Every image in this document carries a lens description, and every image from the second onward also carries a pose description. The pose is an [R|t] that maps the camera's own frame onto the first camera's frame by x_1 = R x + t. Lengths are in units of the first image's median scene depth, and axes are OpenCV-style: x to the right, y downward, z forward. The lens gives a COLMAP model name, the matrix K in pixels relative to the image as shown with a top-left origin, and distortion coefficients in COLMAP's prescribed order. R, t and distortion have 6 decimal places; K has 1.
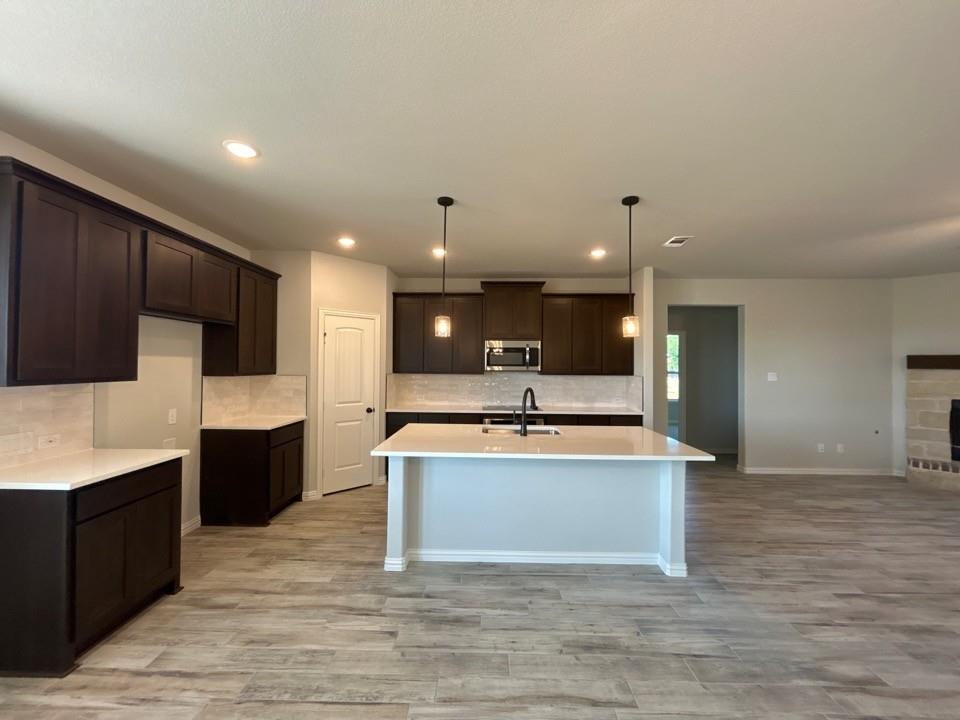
lens RADIAL K [[387.3, 0, 477.7], [0, 387.3, 361.5], [0, 0, 1]] dist [0.001476, -0.001136]
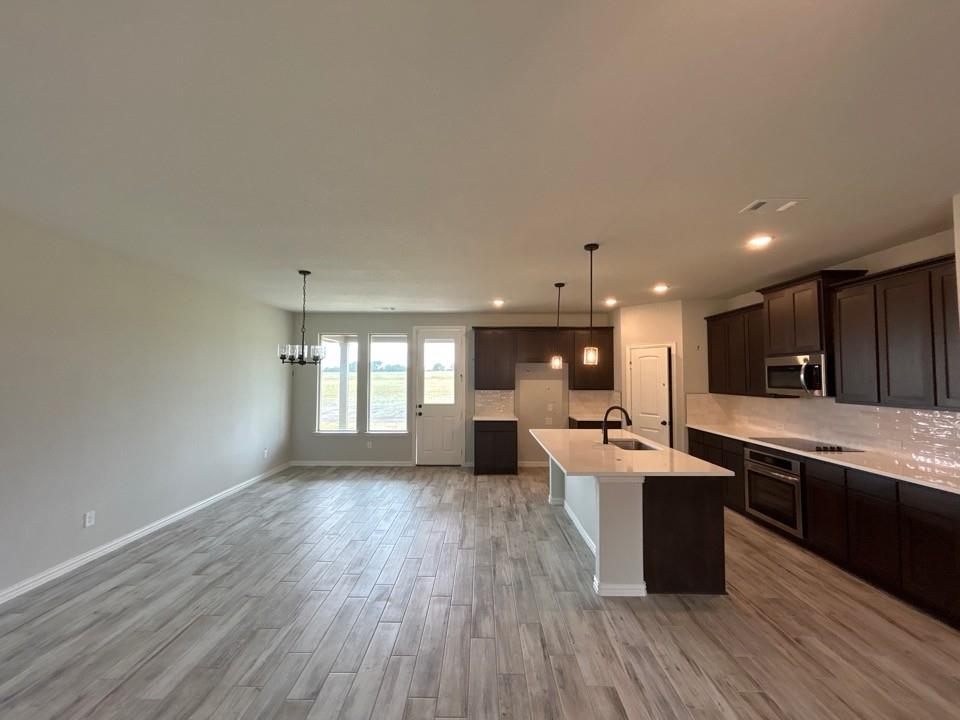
lens RADIAL K [[387.3, 0, 475.7], [0, 387.3, 359.5], [0, 0, 1]] dist [0.001476, -0.001136]
pose [[0.007998, -0.050836, -0.998675, 1.187084], [0.008877, 0.998671, -0.050765, -0.018368], [0.999929, -0.008459, 0.008439, 0.493686]]
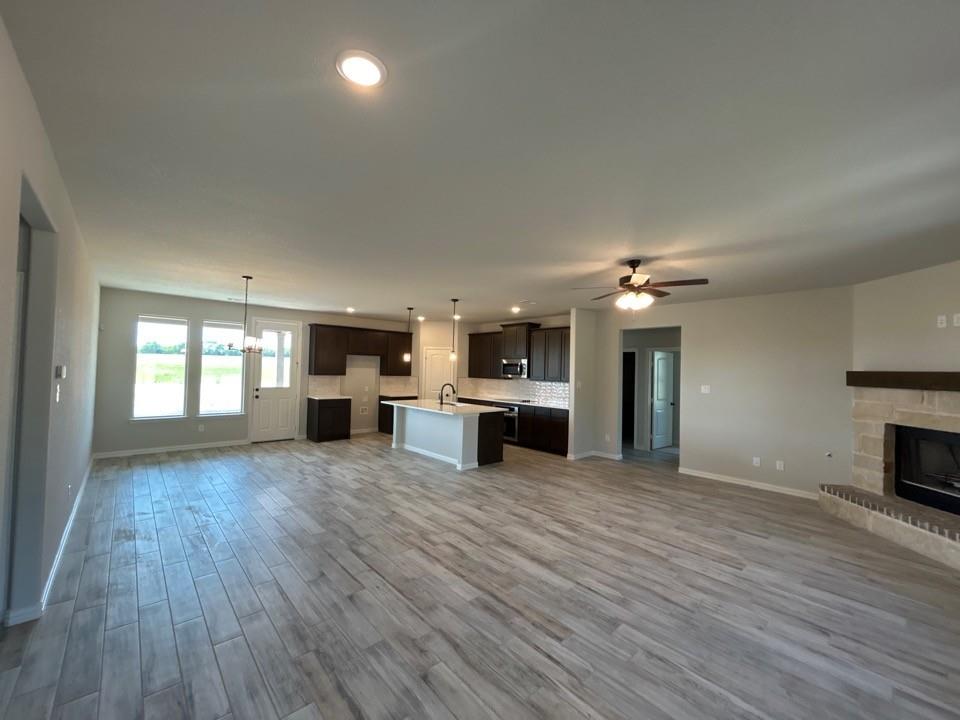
lens RADIAL K [[387.3, 0, 478.0], [0, 387.3, 361.0], [0, 0, 1]] dist [0.001476, -0.001136]
pose [[0.687026, -0.007096, -0.726598, 1.629045], [-0.012284, 0.999696, -0.021378, -0.013690], [0.726529, 0.023613, 0.686730, -0.334679]]
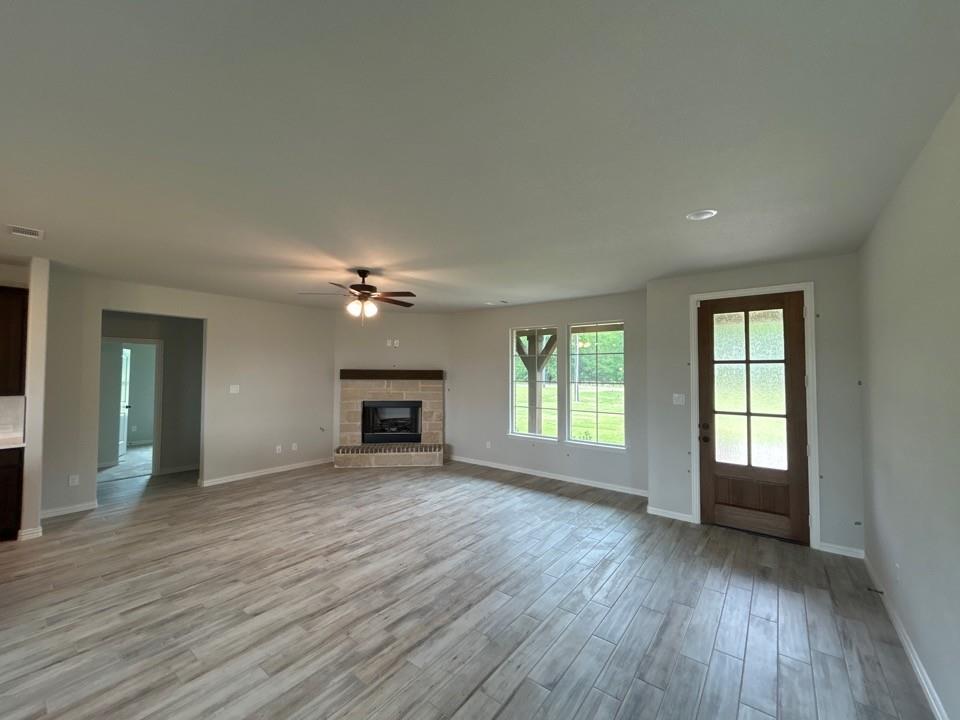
lens RADIAL K [[387.3, 0, 477.6], [0, 387.3, 355.5], [0, 0, 1]] dist [0.001476, -0.001136]
pose [[0.597804, 0.029307, 0.801107, 0.441165], [-0.005595, 0.999460, -0.032387, -0.033030], [-0.801623, 0.014879, 0.597645, -0.253401]]
